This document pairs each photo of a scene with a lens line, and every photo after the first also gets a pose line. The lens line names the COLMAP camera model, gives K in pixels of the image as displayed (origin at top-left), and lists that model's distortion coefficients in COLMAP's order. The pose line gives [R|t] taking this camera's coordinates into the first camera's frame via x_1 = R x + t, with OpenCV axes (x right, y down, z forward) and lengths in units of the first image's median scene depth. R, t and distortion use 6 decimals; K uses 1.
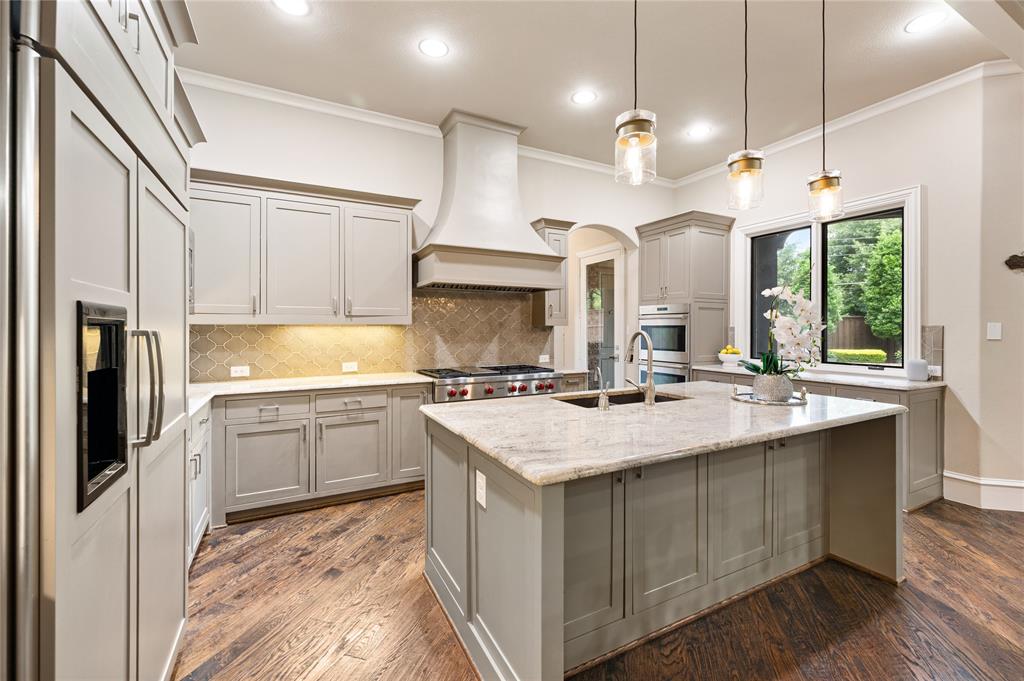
lens RADIAL K [[415.4, 0, 519.8], [0, 415.4, 336.8], [0, 0, 1]] dist [0.001588, 0.000069]
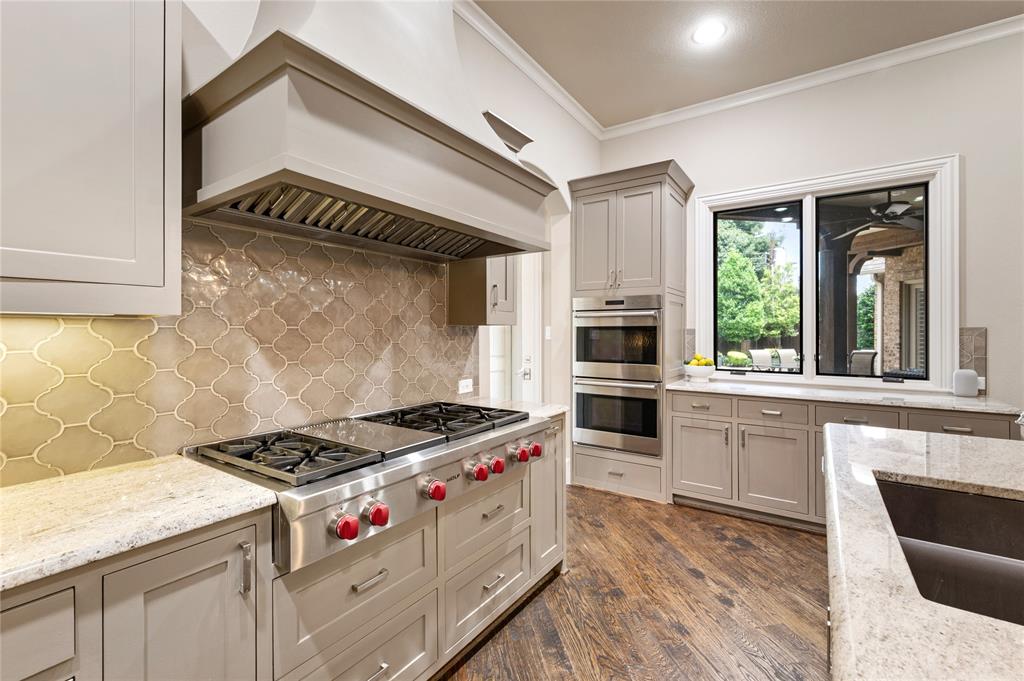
lens RADIAL K [[433.5, 0, 506.8], [0, 433.5, 334.1], [0, 0, 1]] dist [0.002147, 0.000102]
pose [[0.886550, -0.002090, 0.462628, -0.165778], [0.008968, 0.999880, -0.012669, -0.007961], [-0.462546, 0.015381, 0.886462, 0.510382]]
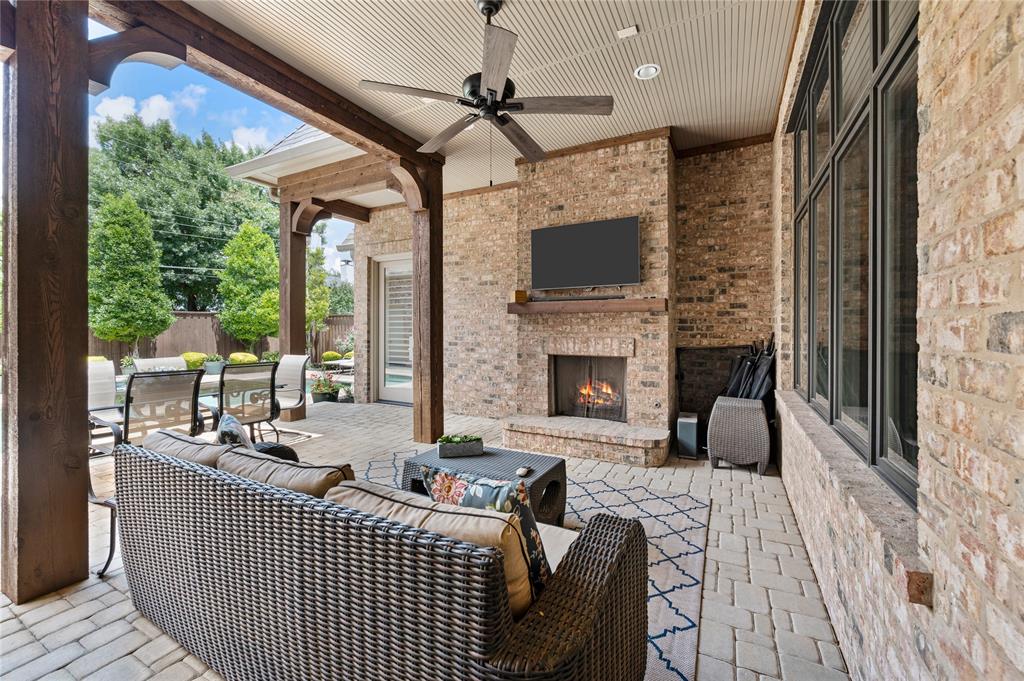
lens RADIAL K [[405.6, 0, 498.3], [0, 405.6, 323.2], [0, 0, 1]] dist [-0.000867, 0.000675]
pose [[0.209532, 0.007808, 0.977771, 1.234191], [0.023364, 0.999643, -0.012989, -0.004590], [-0.977523, 0.025566, 0.209275, 0.744370]]
